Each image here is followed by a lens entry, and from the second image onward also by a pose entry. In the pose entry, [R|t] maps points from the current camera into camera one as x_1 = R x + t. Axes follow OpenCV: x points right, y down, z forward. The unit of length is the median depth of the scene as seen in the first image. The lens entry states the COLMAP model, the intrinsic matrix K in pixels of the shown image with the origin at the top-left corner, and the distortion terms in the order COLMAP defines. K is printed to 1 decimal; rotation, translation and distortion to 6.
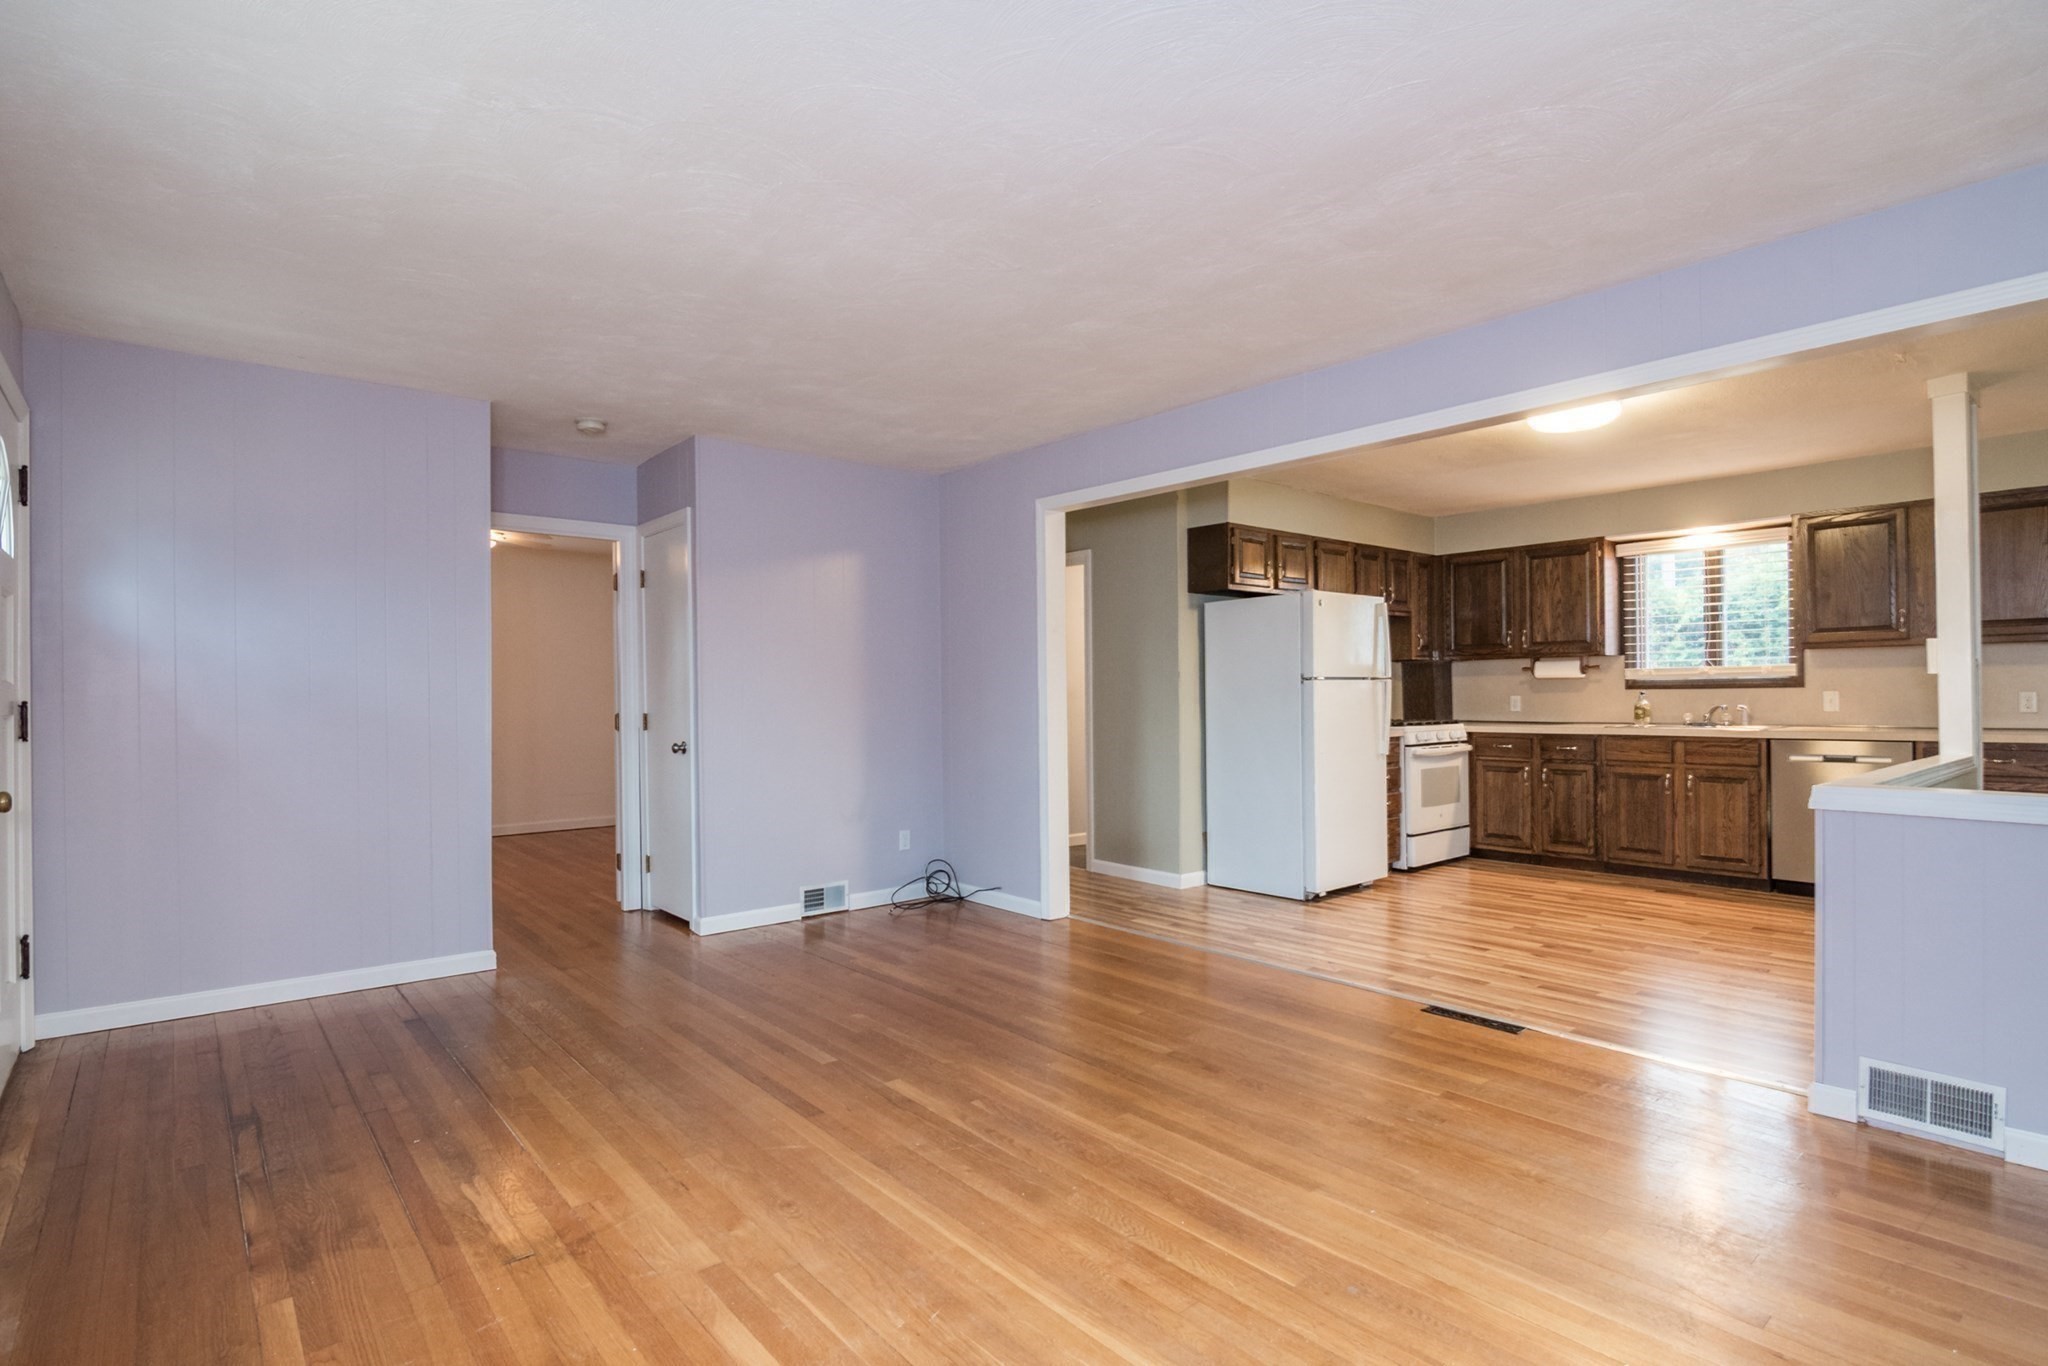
lens RADIAL K [[1001.3, 0, 1005.4], [0, 1001.3, 693.4], [0, 0, 1]] dist [-0.010558, -0.003139]
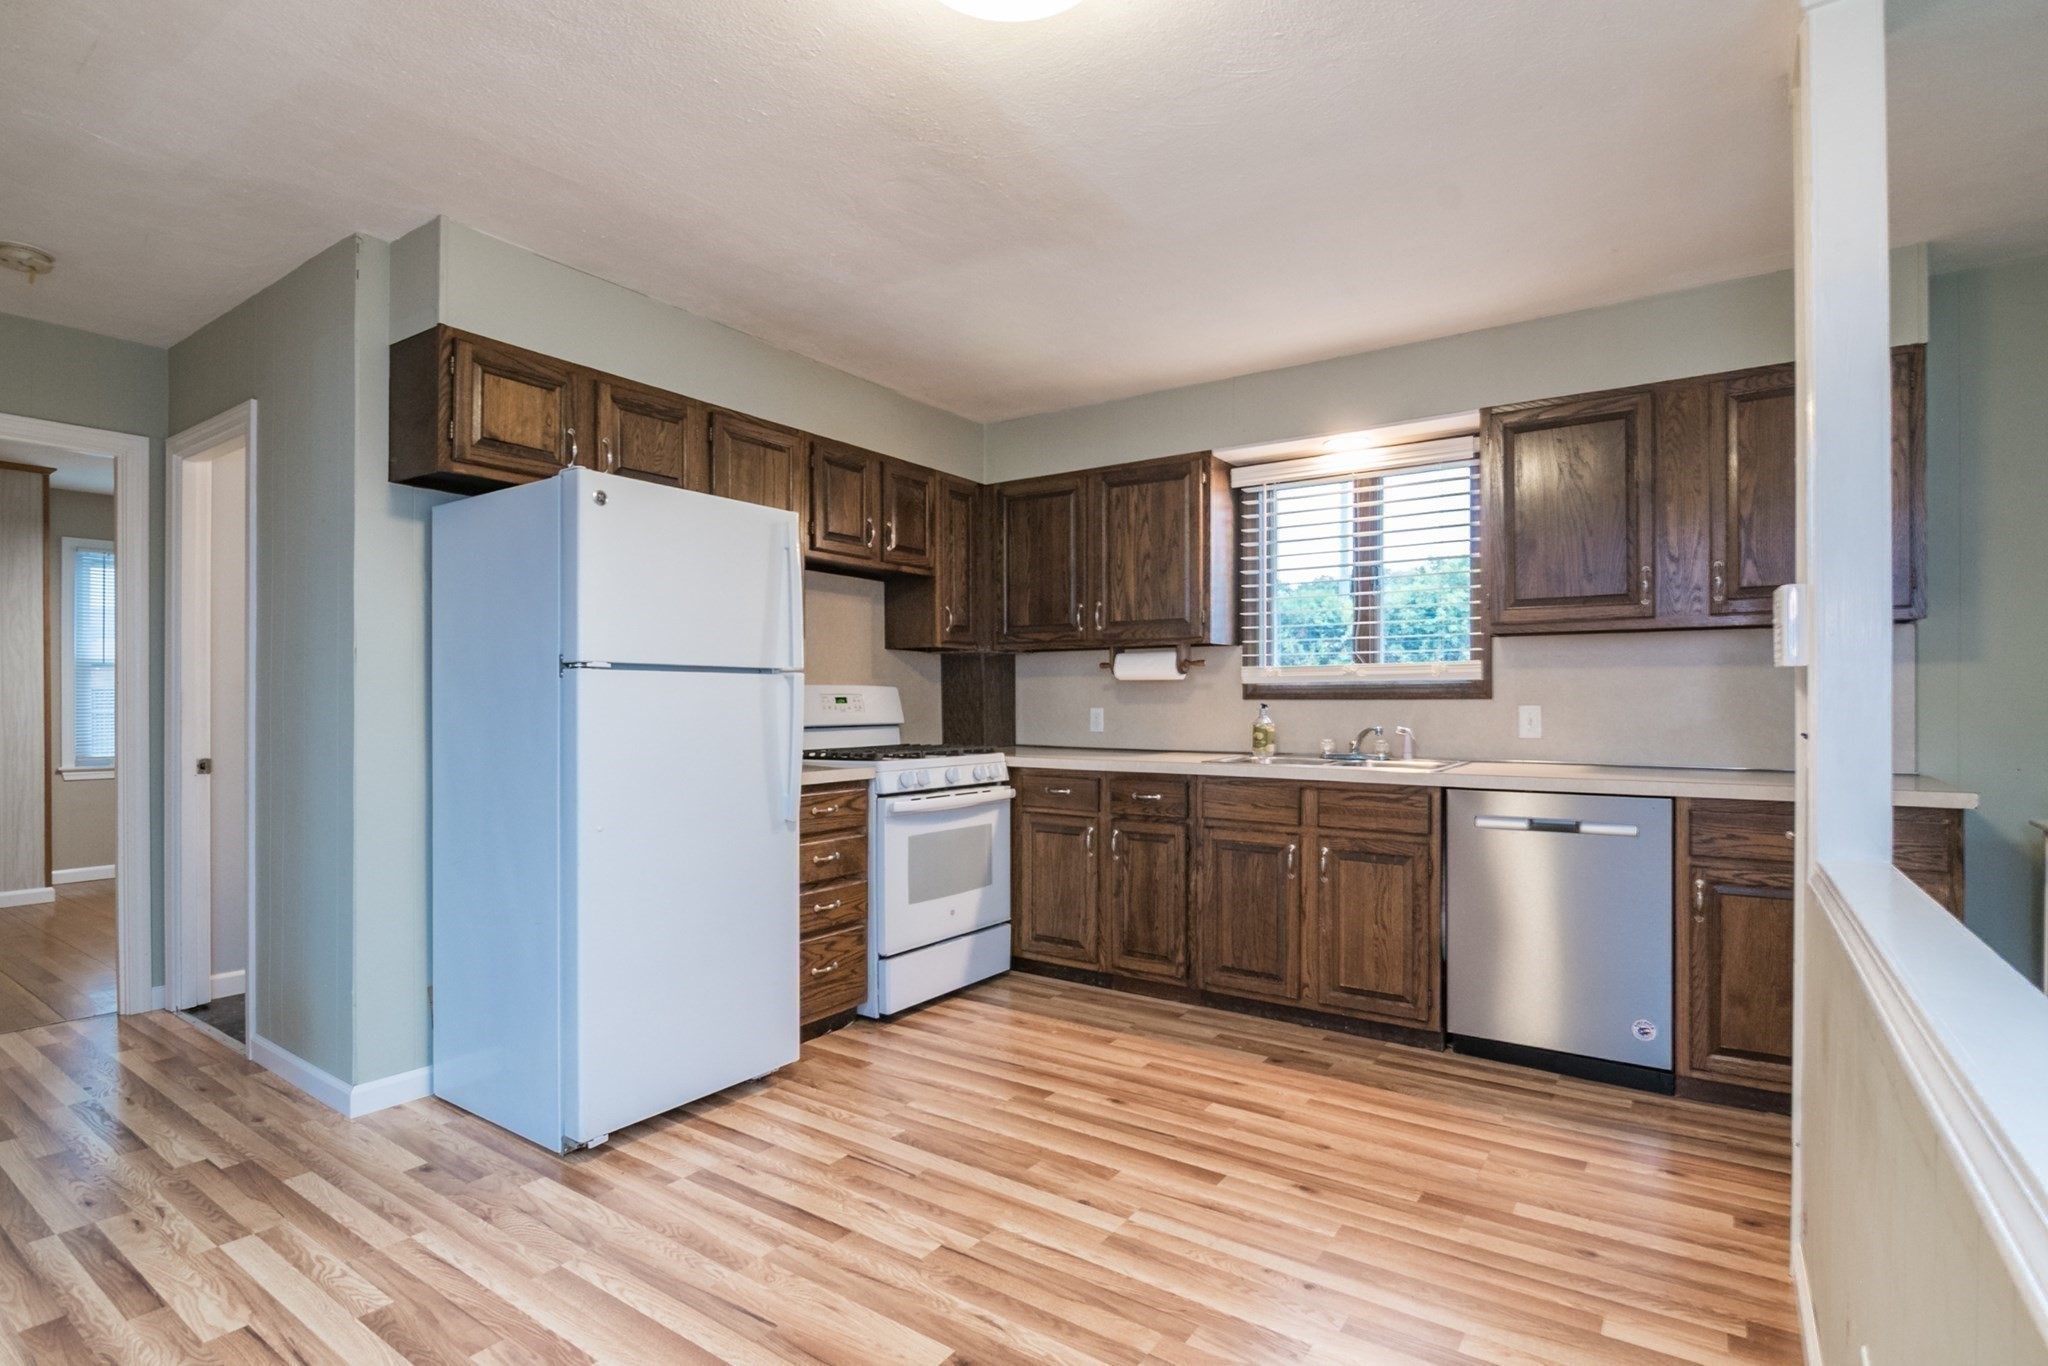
lens RADIAL K [[1001.3, 0, 1015.4], [0, 1001.3, 700.0], [0, 0, 1]] dist [-0.010558, -0.003139]
pose [[0.963742, 0.012483, 0.266544, 0.332761], [-0.011894, 0.999922, -0.003824, 0.000262], [-0.266571, 0.000515, 0.963815, 0.452564]]
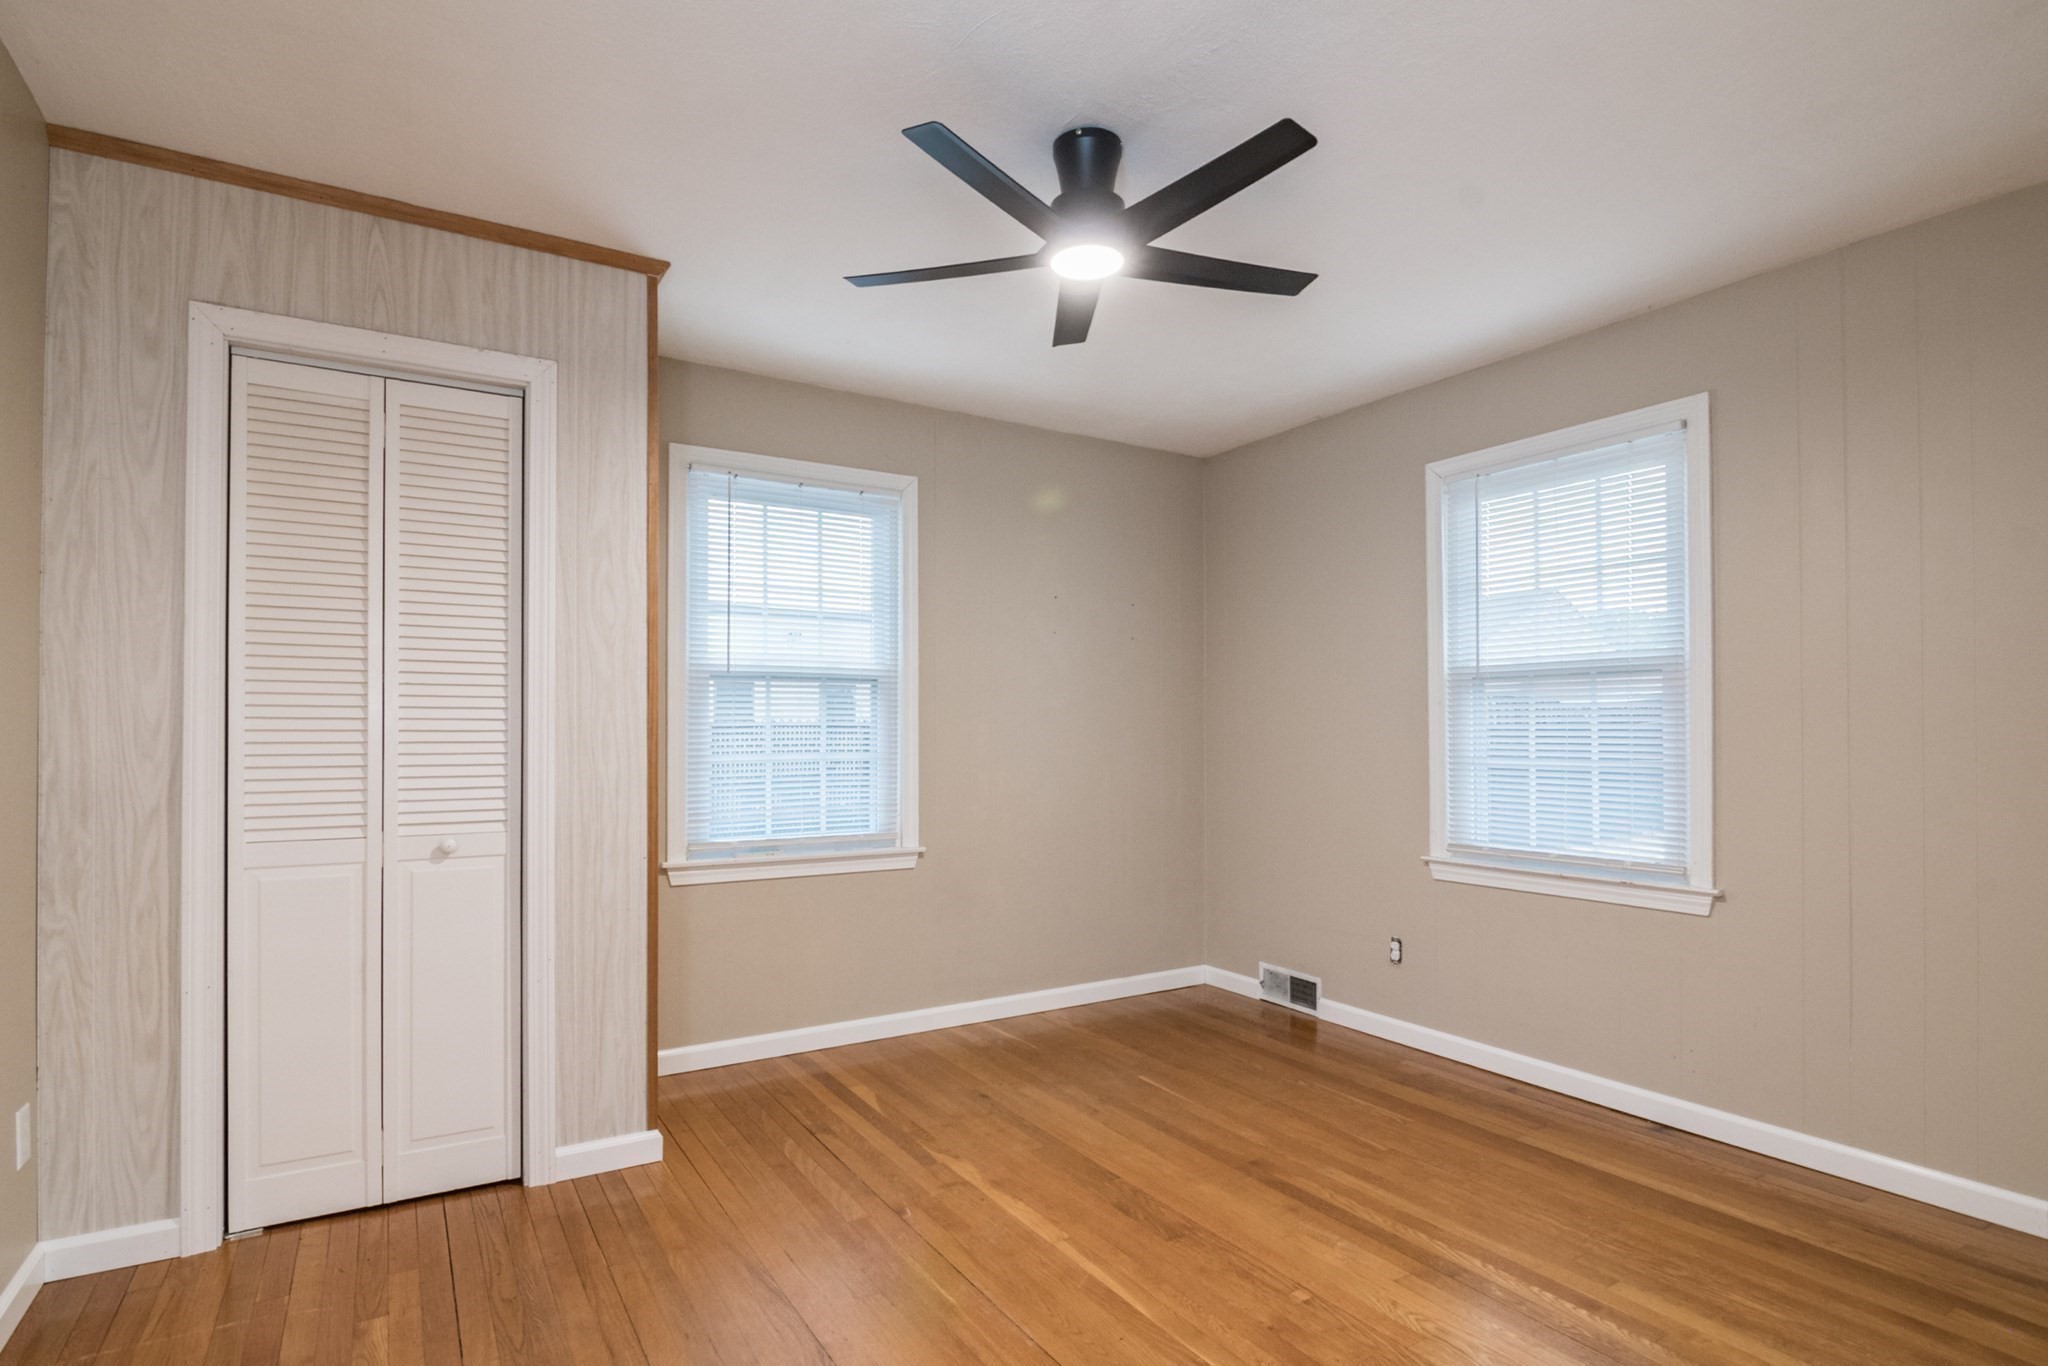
lens RADIAL K [[1001.3, 0, 1022.8], [0, 1001.3, 741.8], [0, 0, 1]] dist [-0.010558, -0.003139]
pose [[0.990568, 0.015564, -0.136134, 0.210787], [-0.016335, 0.999856, -0.004550, 0.002233], [0.136044, 0.006730, 0.990680, 0.668855]]
